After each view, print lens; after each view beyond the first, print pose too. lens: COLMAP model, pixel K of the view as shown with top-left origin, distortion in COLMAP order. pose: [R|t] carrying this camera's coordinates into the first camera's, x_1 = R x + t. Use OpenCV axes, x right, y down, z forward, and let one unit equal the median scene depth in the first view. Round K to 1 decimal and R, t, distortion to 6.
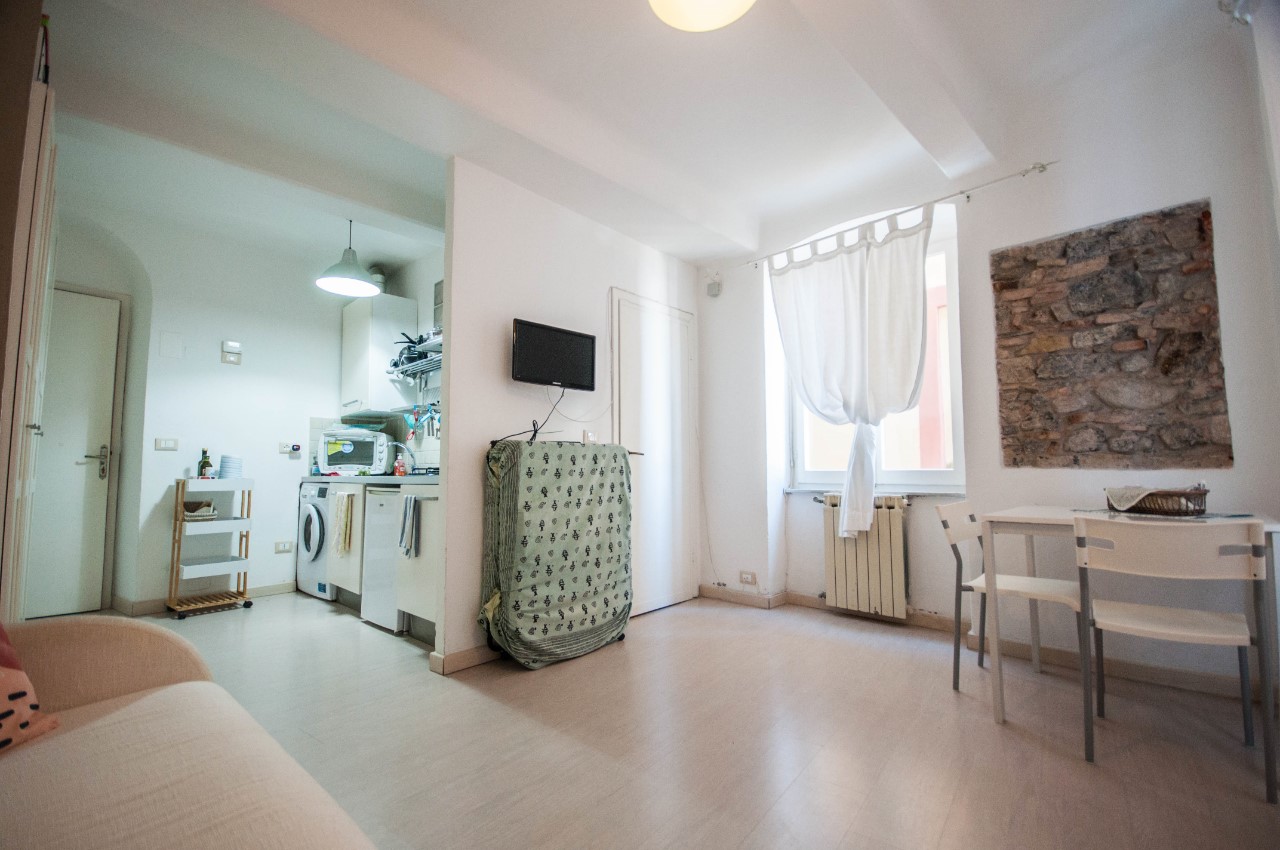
lens RADIAL K [[555.8, 0, 626.9], [0, 555.8, 435.2], [0, 0, 1]] dist [0.016980, -0.016176]
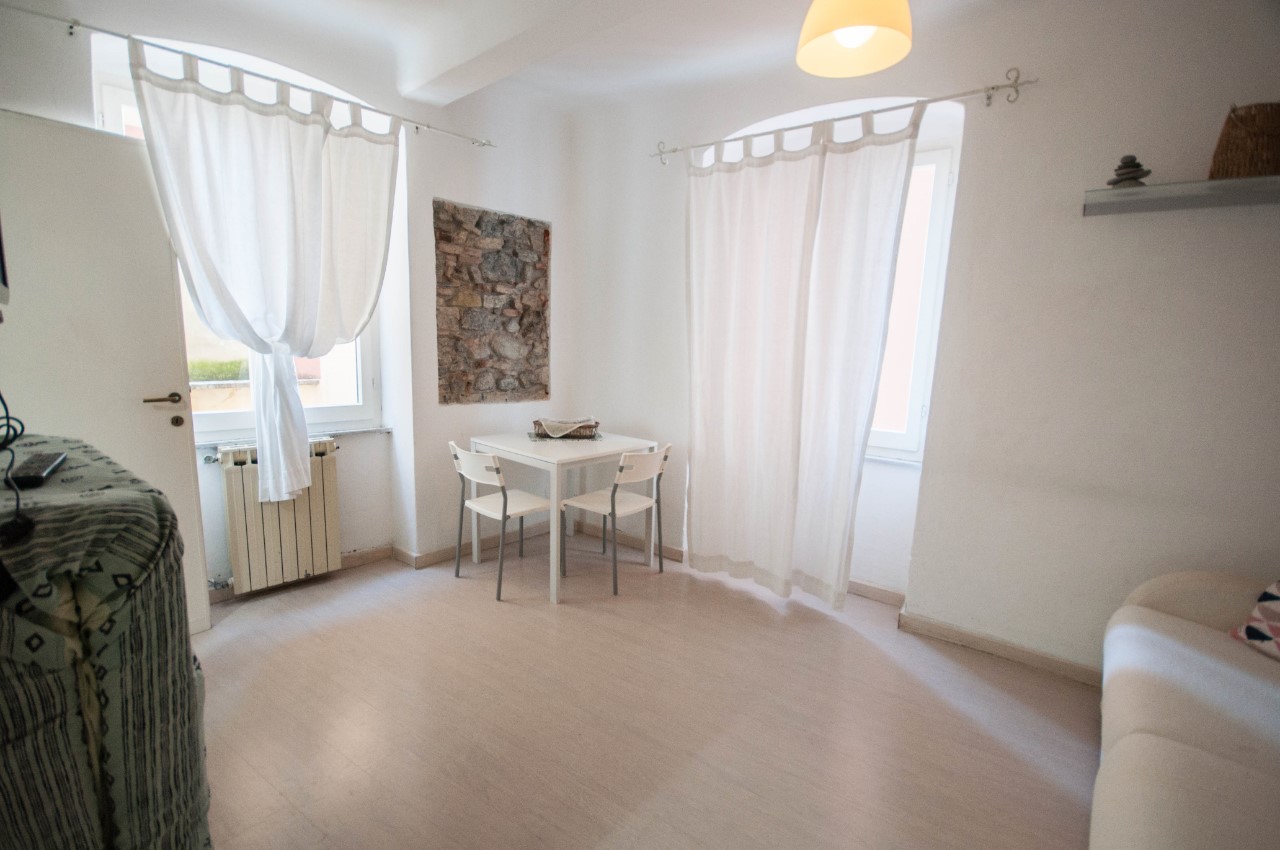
lens RADIAL K [[581.0, 0, 625.4], [0, 581.0, 434.8], [0, 0, 1]] dist [0.012492, -0.013861]
pose [[-0.049233, -0.161465, 0.985650, -0.504045], [-0.101359, 0.982559, 0.155895, -0.102081], [-0.993631, -0.092230, -0.064740, 0.681919]]
